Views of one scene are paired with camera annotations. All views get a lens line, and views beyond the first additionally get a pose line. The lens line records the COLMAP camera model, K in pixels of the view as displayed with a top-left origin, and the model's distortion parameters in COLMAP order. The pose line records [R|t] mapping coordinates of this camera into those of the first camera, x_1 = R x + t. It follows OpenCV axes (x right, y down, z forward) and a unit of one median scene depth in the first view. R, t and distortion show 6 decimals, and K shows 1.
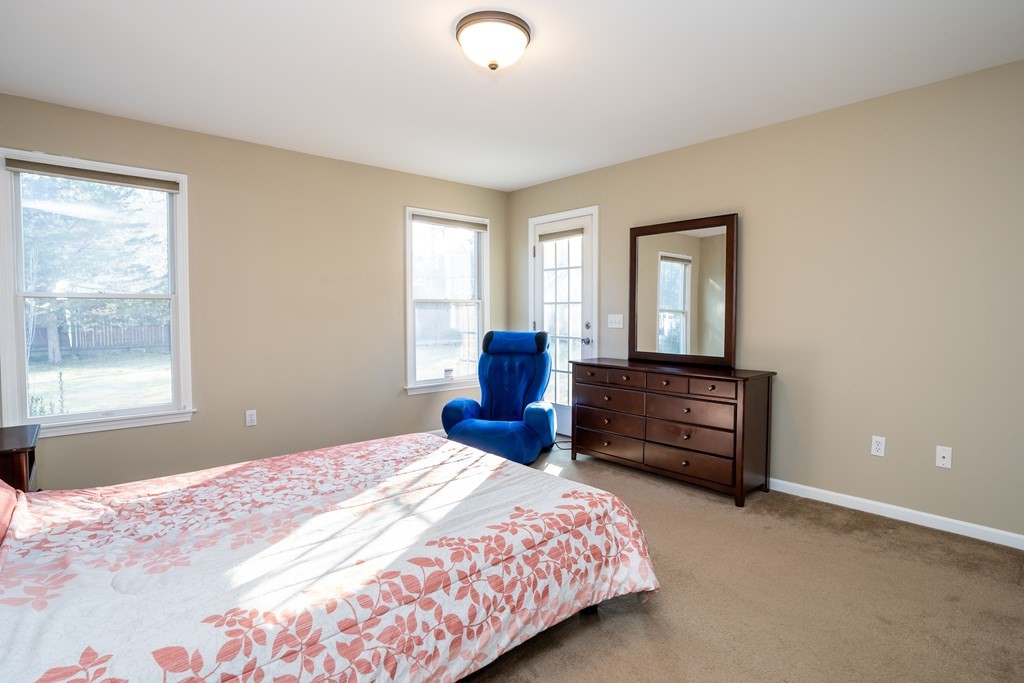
lens RADIAL K [[521.5, 0, 512.0], [0, 521.5, 341.5], [0, 0, 1]] dist [-0.081711, 0.039683]
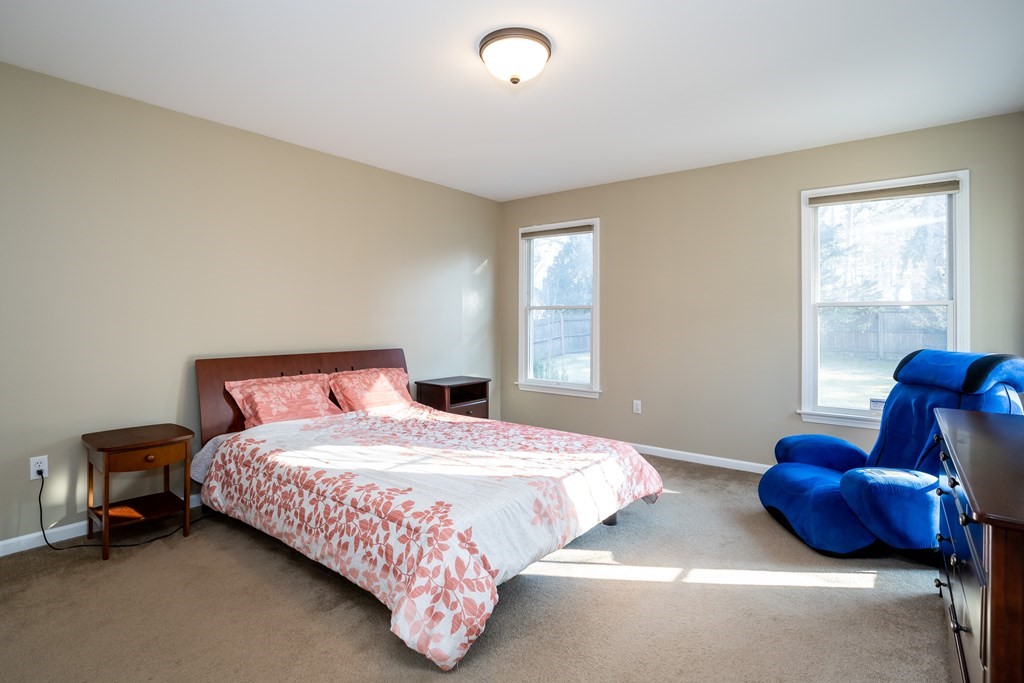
lens RADIAL K [[479.6, 0, 511.7], [0, 479.6, 335.4], [0, 0, 1]] dist [-0.049144, 0.015183]
pose [[0.190669, 0.034648, -0.981043, 1.077941], [-0.058250, 0.998015, 0.023926, -0.055437], [0.979925, 0.052584, 0.192309, 1.001423]]
